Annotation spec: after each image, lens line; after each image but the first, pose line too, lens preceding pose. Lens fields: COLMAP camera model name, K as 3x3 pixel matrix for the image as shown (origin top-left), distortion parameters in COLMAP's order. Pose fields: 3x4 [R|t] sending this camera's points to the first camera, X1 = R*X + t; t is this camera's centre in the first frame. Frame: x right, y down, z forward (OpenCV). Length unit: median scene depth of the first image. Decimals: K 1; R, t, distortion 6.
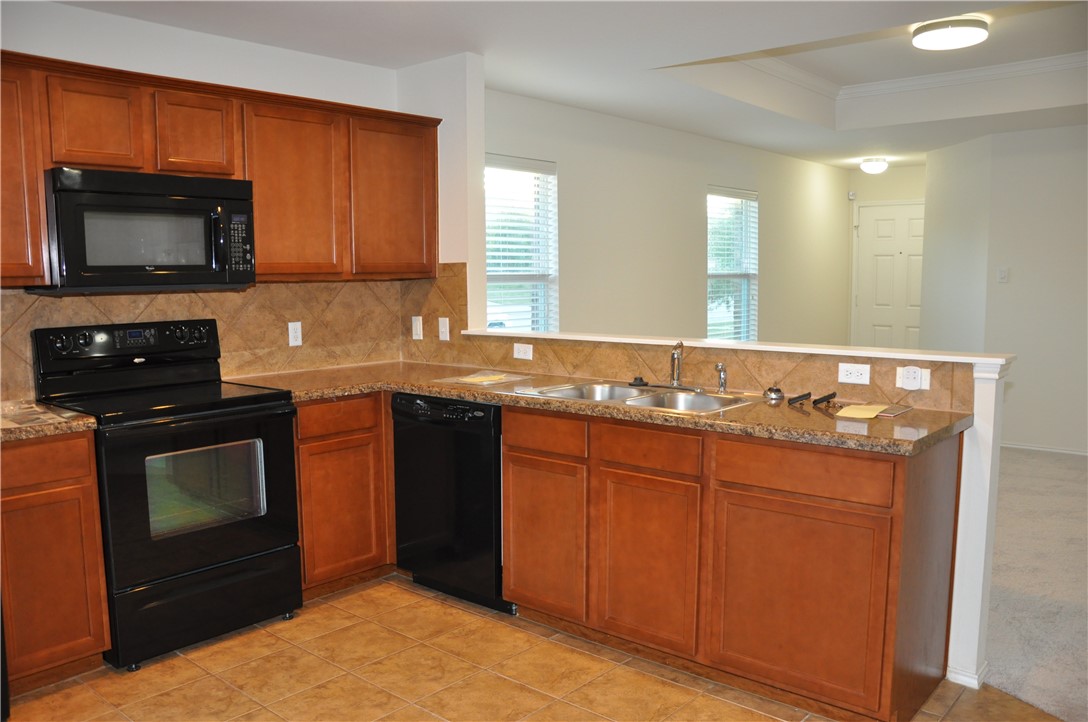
lens RADIAL K [[876.9, 0, 537.0], [0, 876.9, 366.8], [0, 0, 1]] dist [-0.147987, 0.133859]
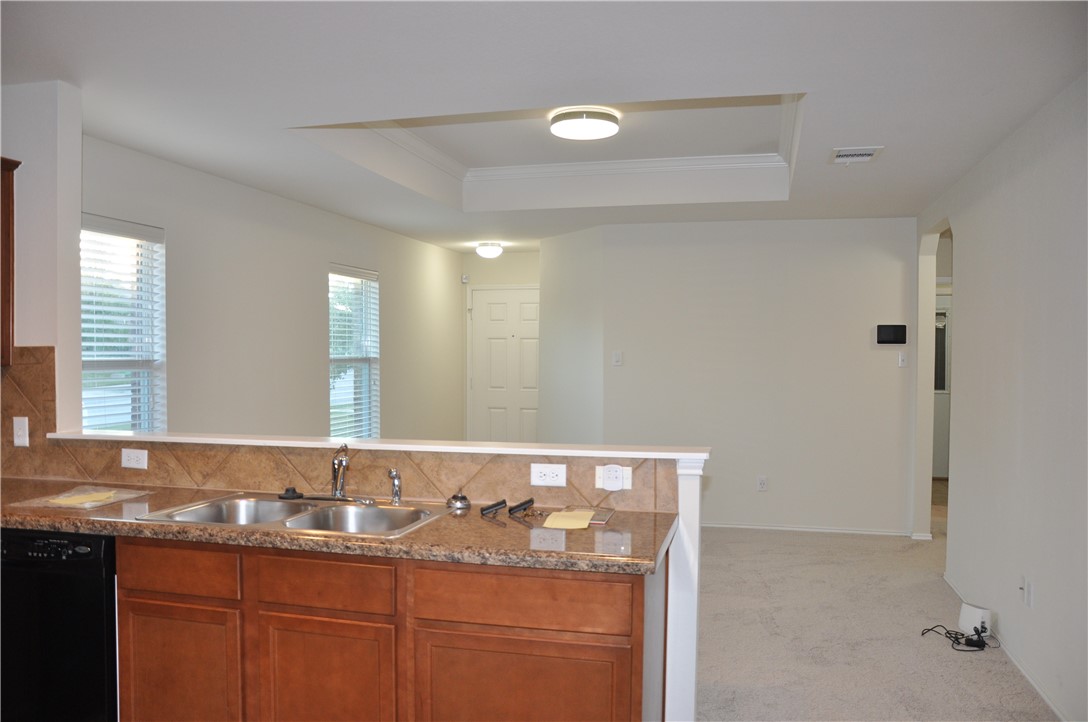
lens RADIAL K [[876.9, 0, 537.0], [0, 876.9, 366.8], [0, 0, 1]] dist [-0.147987, 0.133859]
pose [[0.893699, 0.000350, 0.448667, -0.042843], [0.040844, 0.995784, -0.082133, -0.025662], [-0.446805, 0.091727, 0.889917, 0.161698]]
